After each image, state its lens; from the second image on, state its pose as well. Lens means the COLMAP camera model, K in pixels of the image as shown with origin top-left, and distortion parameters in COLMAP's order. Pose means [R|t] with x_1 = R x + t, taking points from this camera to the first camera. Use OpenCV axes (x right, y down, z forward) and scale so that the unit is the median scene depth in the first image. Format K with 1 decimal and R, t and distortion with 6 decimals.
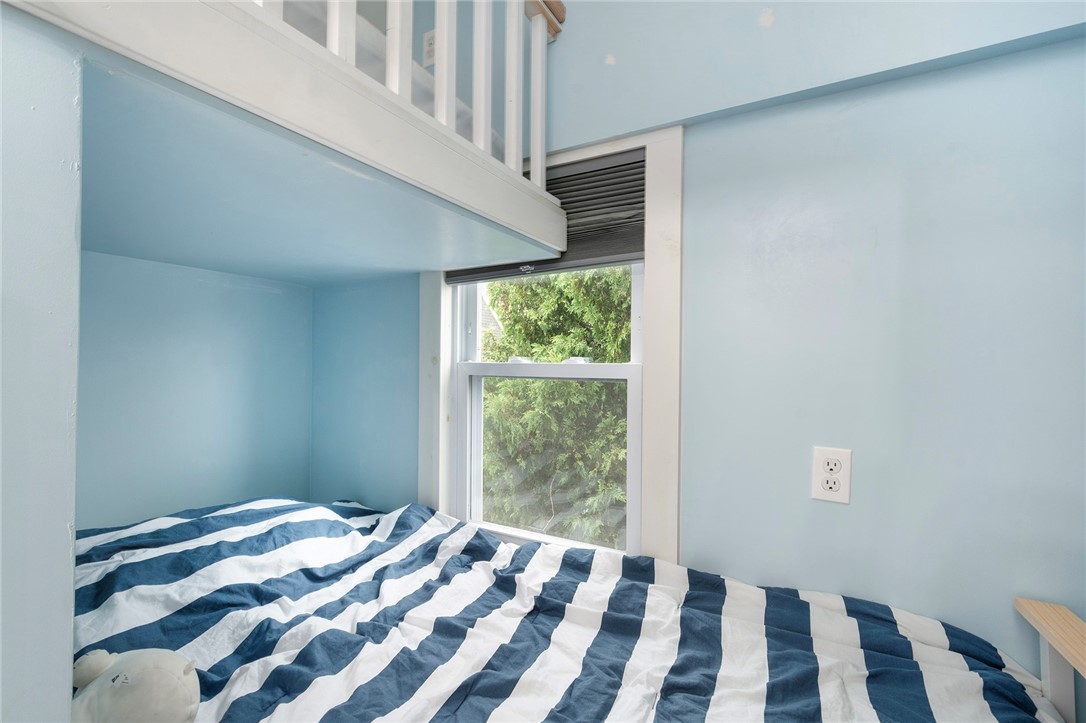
lens RADIAL K [[477.0, 0, 541.7], [0, 477.0, 357.6], [0, 0, 1]] dist [0.001702, 0.000169]
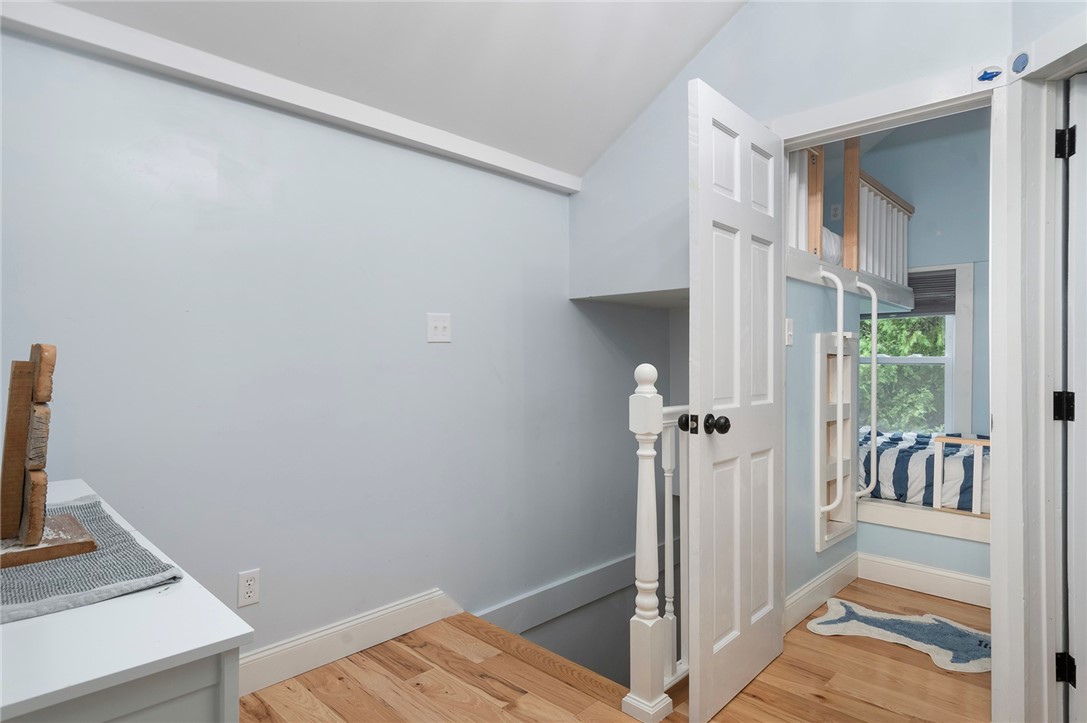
lens RADIAL K [[623.4, 0, 547.5], [0, 623.4, 350.8], [0, 0, 1]] dist [0.047601, -0.000016]
pose [[0.974981, -0.005576, -0.222219, -0.979207], [0.004437, 0.999974, -0.005622, -0.007585], [0.222245, 0.004495, 0.974981, -2.351416]]
